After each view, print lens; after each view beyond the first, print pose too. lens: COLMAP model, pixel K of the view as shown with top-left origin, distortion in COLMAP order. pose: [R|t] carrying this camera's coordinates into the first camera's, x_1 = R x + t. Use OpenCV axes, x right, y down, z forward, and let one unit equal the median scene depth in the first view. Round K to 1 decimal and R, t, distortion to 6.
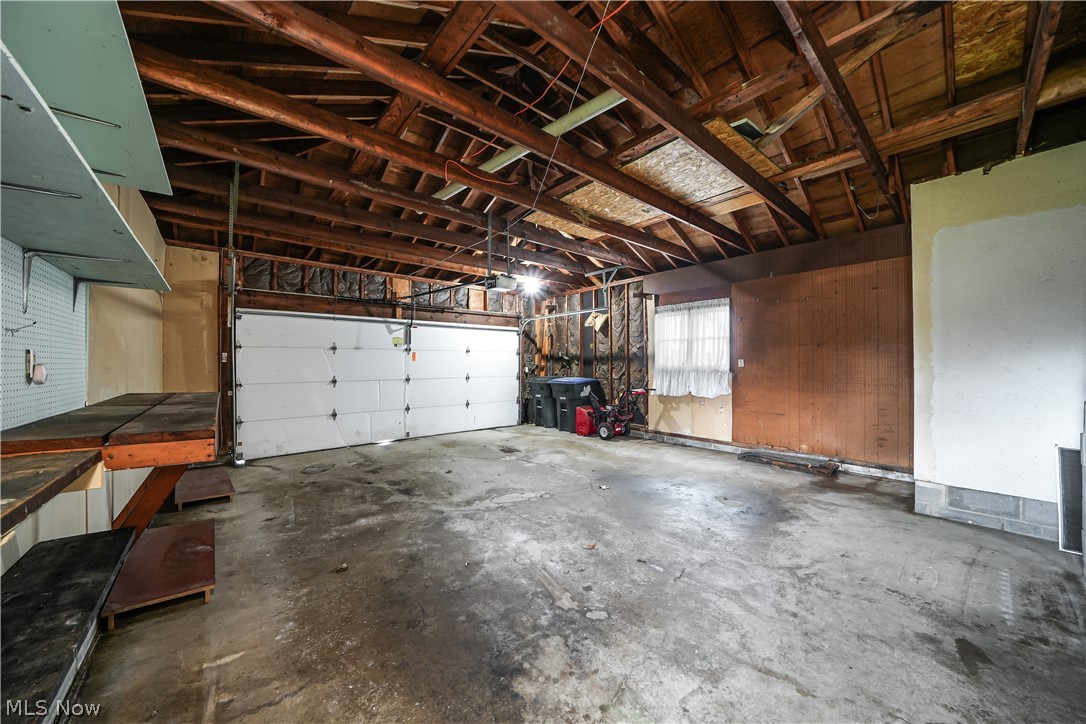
lens RADIAL K [[376.2, 0, 541.6], [0, 376.2, 360.2], [0, 0, 1]] dist [0.011013, -0.000374]
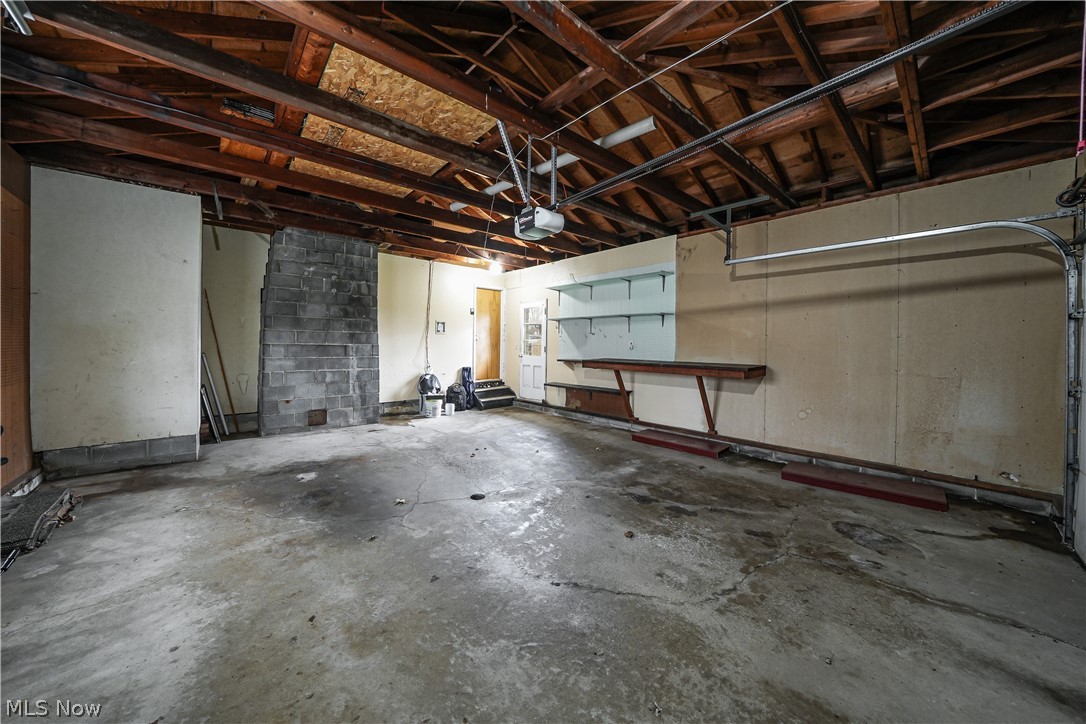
lens RADIAL K [[376.2, 0, 544.8], [0, 376.2, 351.8], [0, 0, 1]] dist [0.011013, -0.000374]
pose [[-0.999490, -0.006168, -0.031336, -0.116607], [-0.006539, 0.999910, 0.011727, 0.011839], [0.031261, 0.011925, -0.999440, 1.917736]]
